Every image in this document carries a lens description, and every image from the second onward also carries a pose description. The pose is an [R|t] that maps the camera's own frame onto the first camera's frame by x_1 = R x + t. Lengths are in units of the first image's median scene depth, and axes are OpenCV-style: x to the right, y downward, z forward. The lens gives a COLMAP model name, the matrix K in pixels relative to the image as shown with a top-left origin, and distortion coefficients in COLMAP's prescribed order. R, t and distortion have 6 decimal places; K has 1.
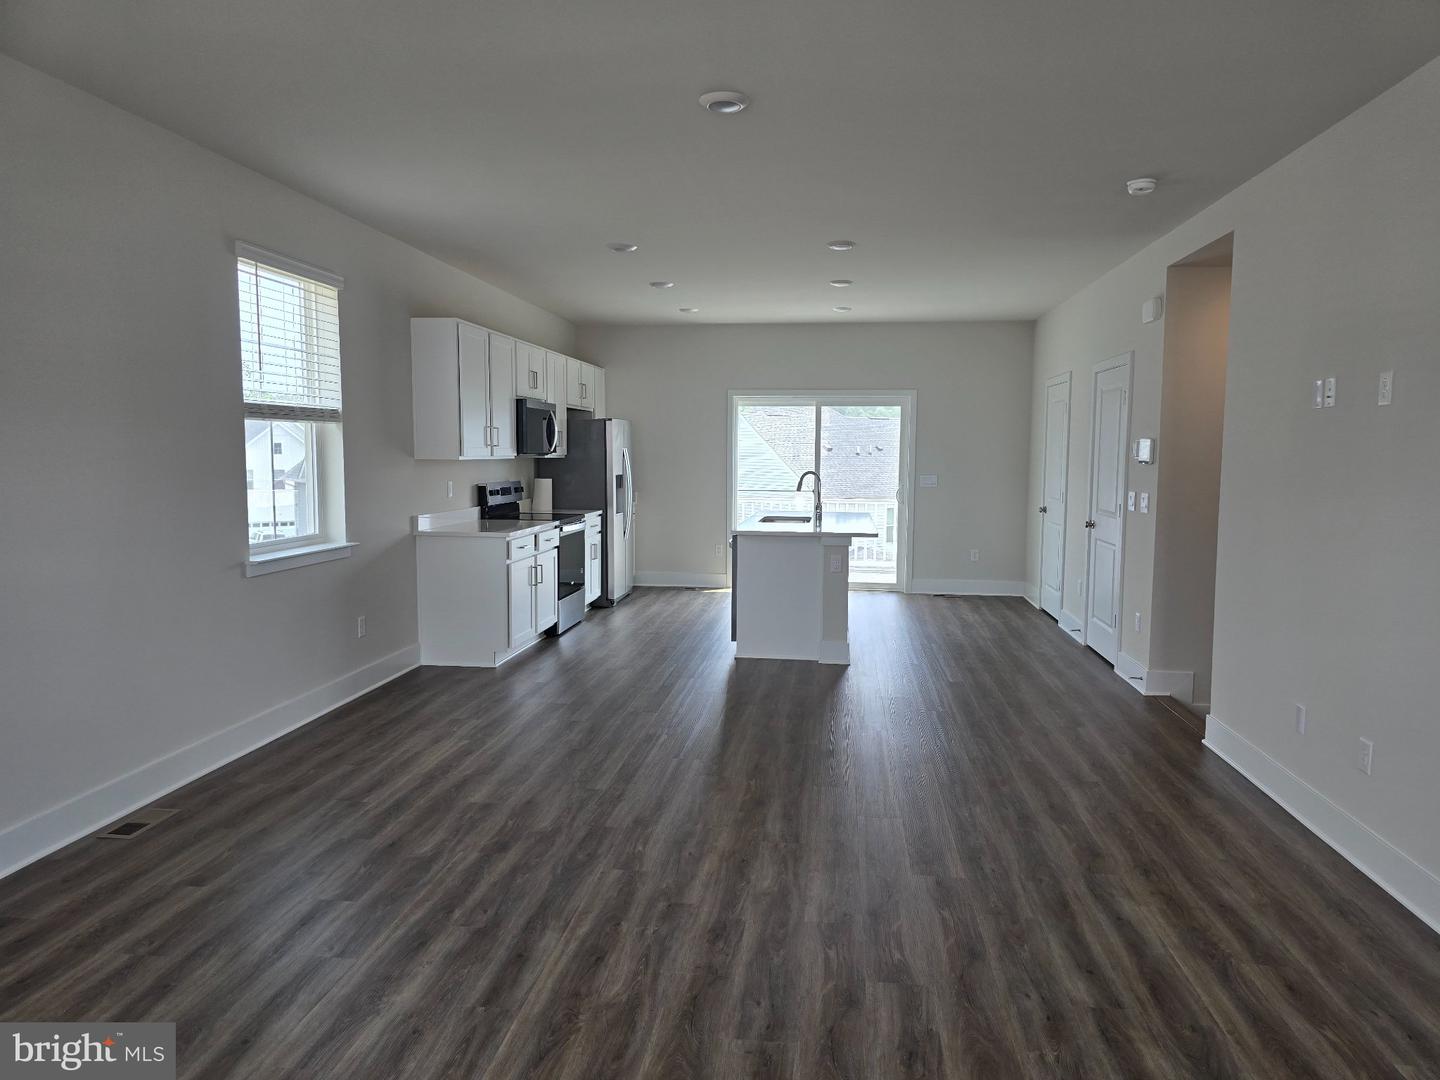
lens RADIAL K [[953.2, 0, 723.9], [0, 953.2, 533.2], [0, 0, 1]] dist [0.075644, -0.086319]
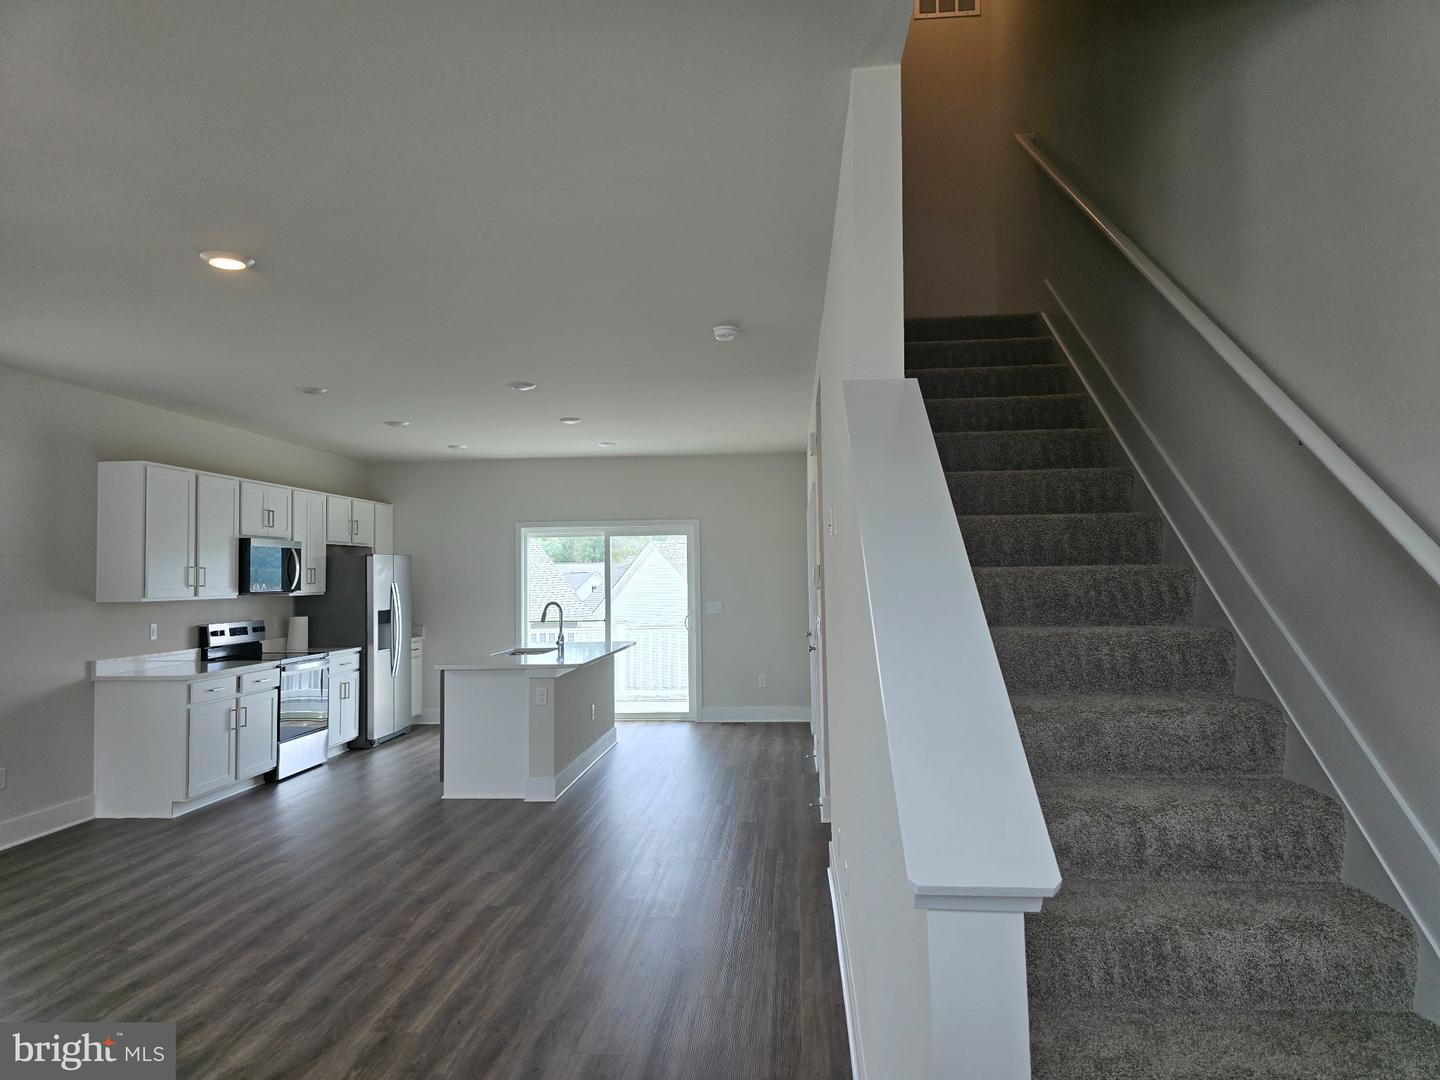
lens RADIAL K [[953.2, 0, 723.9], [0, 953.2, 533.2], [0, 0, 1]] dist [0.075644, -0.086319]
pose [[0.998691, -0.021762, 0.046294, 0.235951], [0.027732, 0.990794, -0.132507, 0.001466], [-0.042984, 0.133617, 0.990100, -0.013254]]
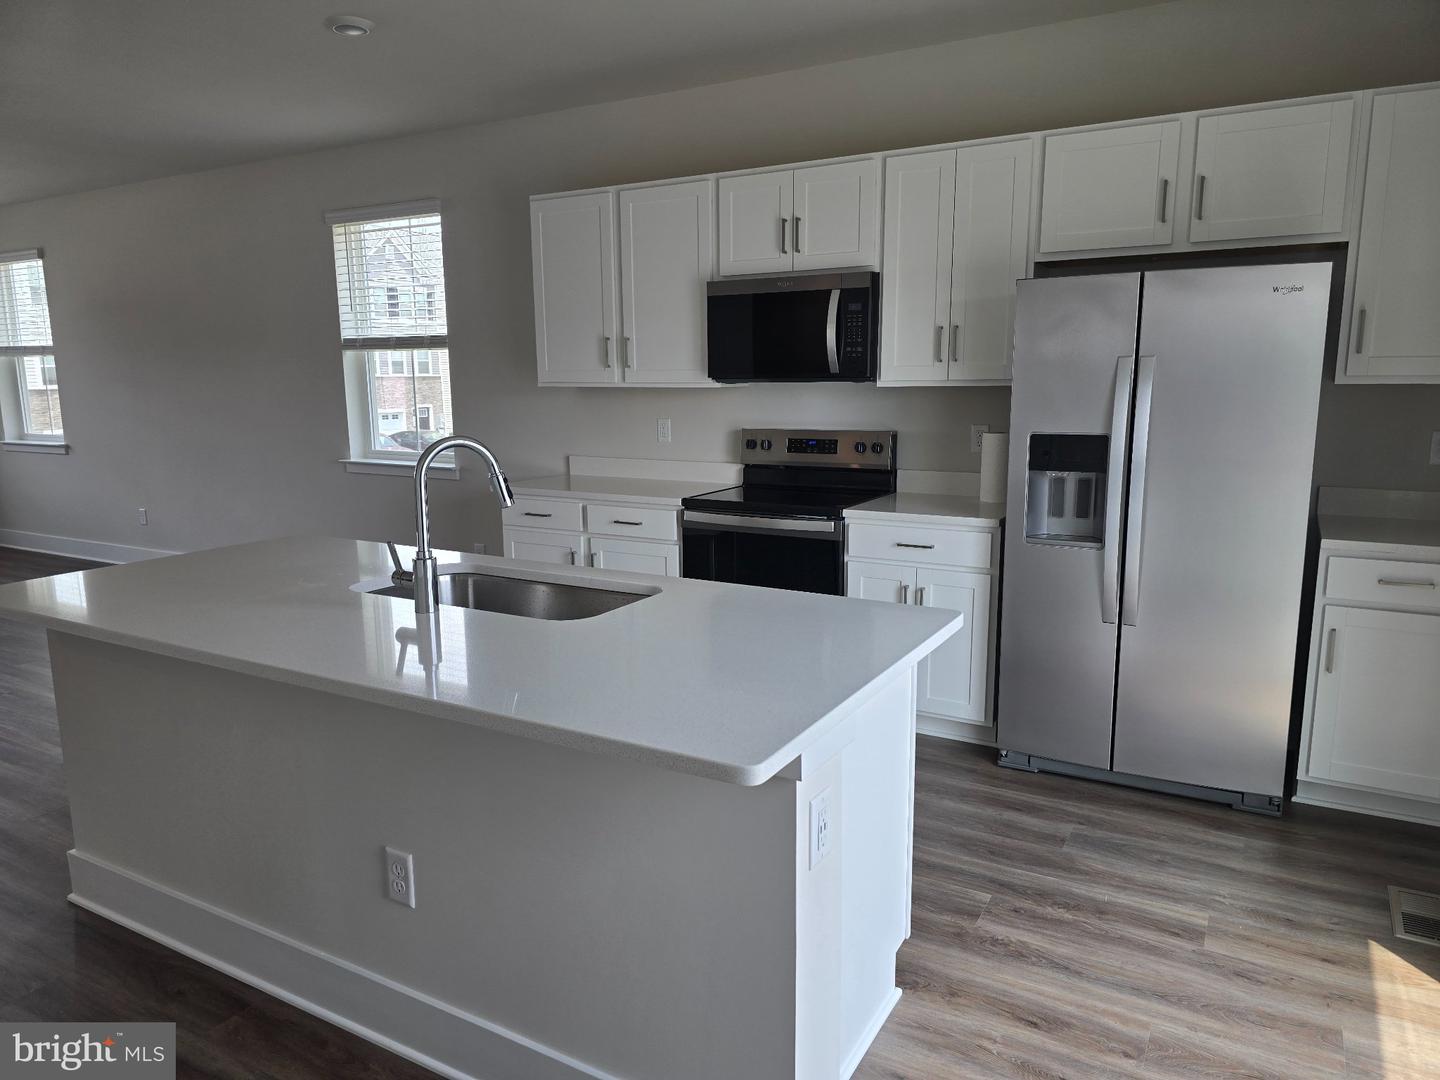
lens RADIAL K [[953.2, 0, 723.9], [0, 953.2, 533.2], [0, 0, 1]] dist [0.075644, -0.086319]
pose [[-0.379935, 0.128112, -0.916099, 0.333131], [-0.087921, 0.980878, 0.173634, -0.091737], [0.920825, 0.146514, -0.361406, 1.227786]]
